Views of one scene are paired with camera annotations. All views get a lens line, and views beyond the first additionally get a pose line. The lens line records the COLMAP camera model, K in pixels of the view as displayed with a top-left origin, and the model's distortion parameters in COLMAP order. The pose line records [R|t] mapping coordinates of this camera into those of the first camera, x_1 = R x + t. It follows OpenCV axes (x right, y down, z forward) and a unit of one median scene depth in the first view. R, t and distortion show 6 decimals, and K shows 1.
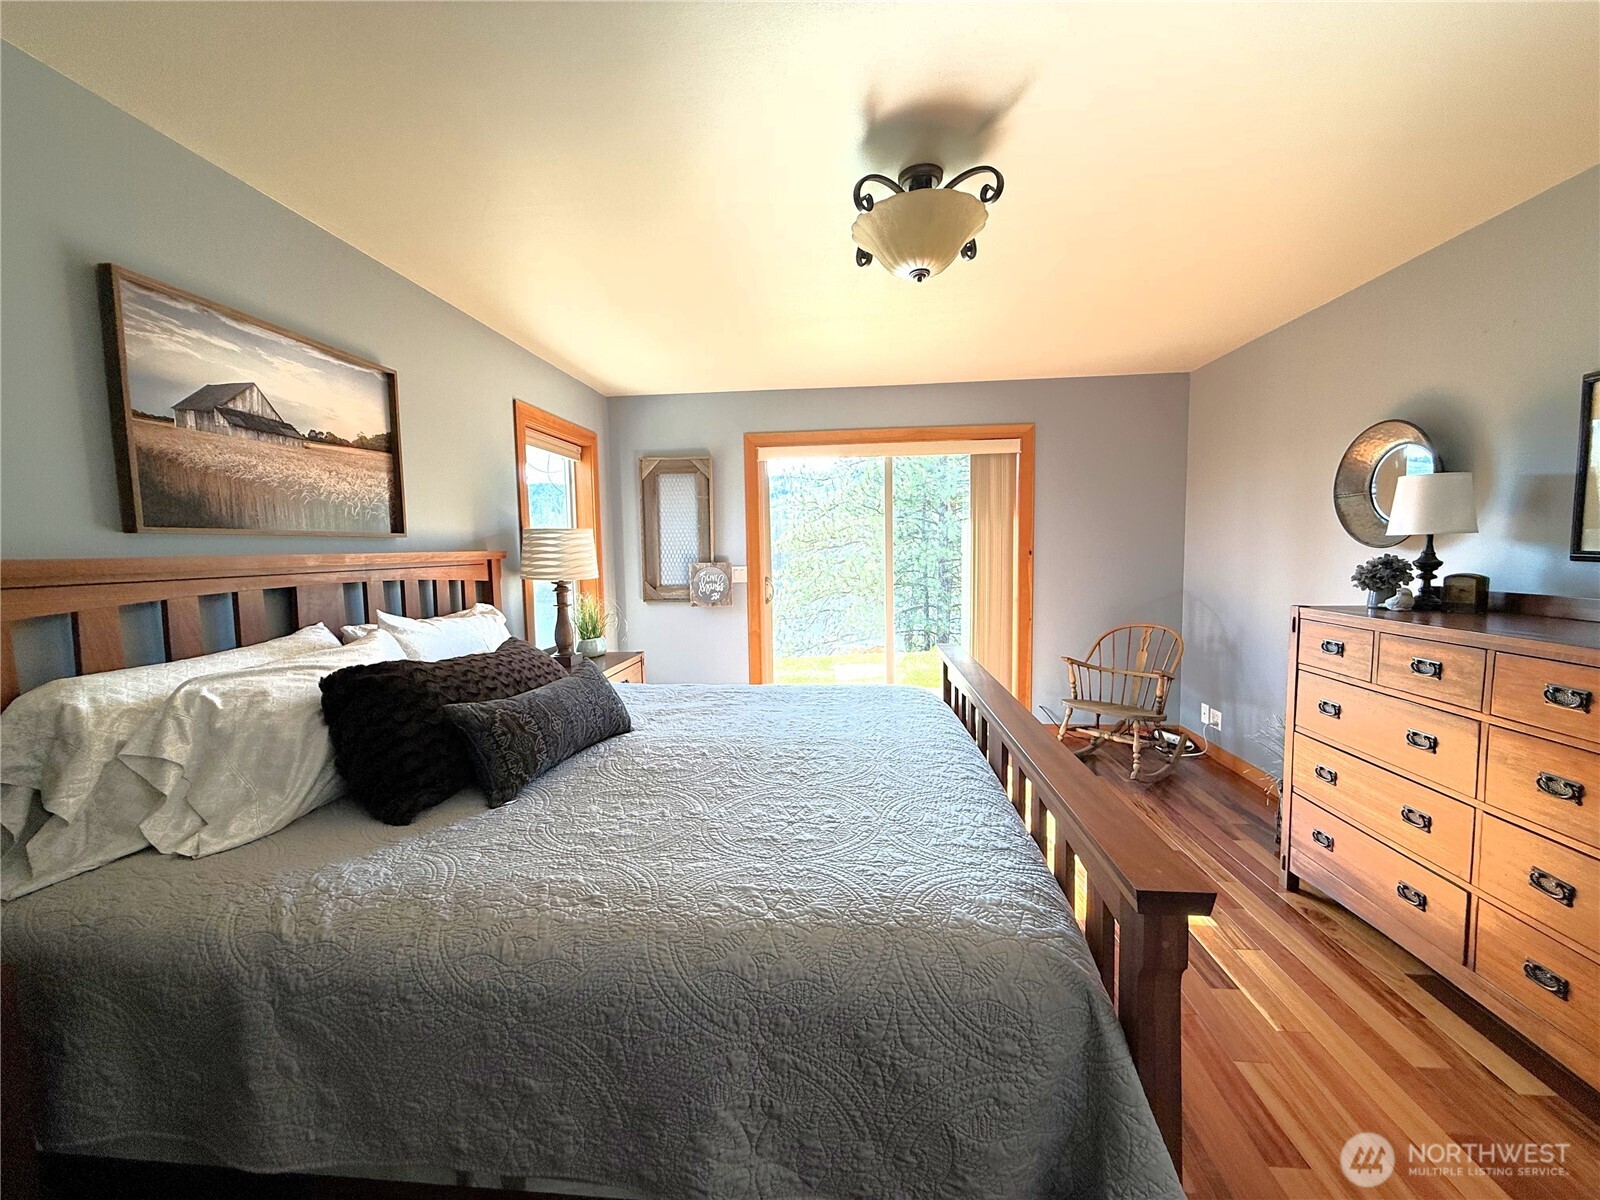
lens RADIAL K [[635.5, 0, 799.4], [0, 635.5, 594.7], [0, 0, 1]] dist [-0.004178, 0.000650]
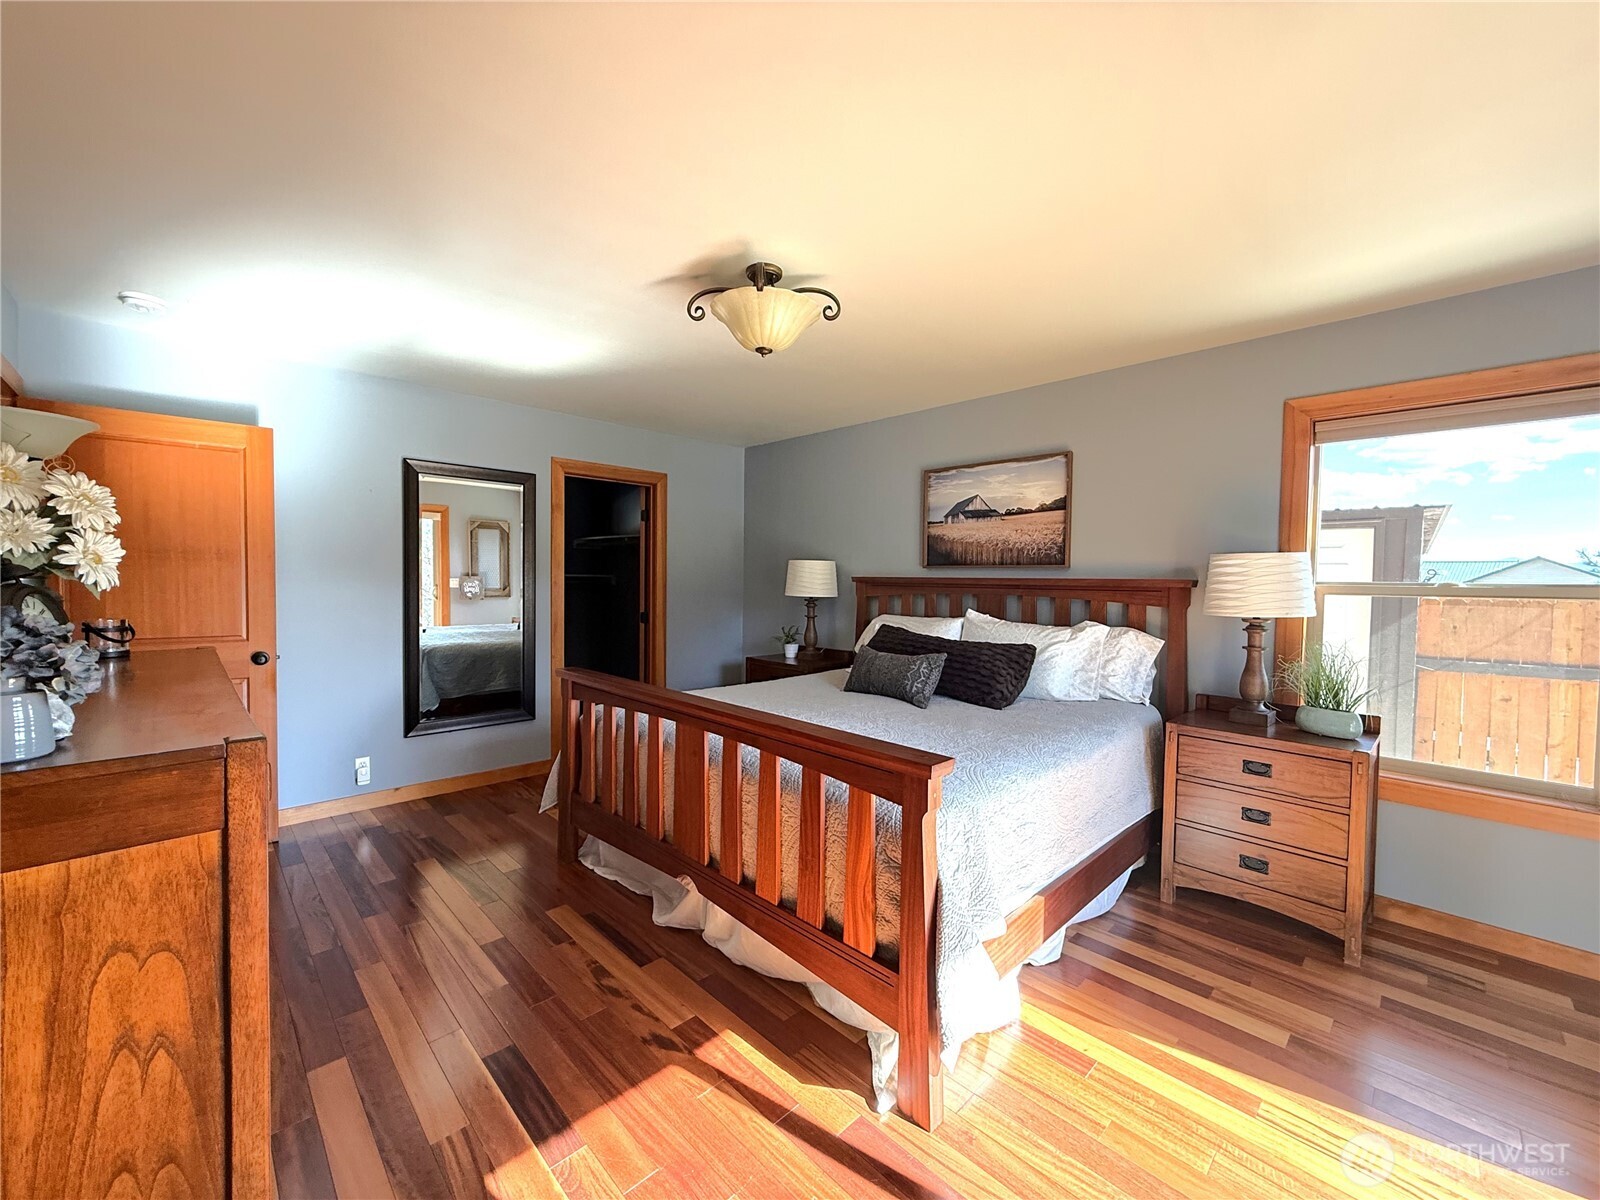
lens RADIAL K [[635.5, 0, 799.3], [0, 635.5, 597.2], [0, 0, 1]] dist [-0.004178, 0.000650]
pose [[-0.649222, 0.033976, -0.759840, 1.149560], [-0.061308, 0.993414, 0.096803, -0.171050], [0.758124, 0.109431, -0.642863, 1.994527]]
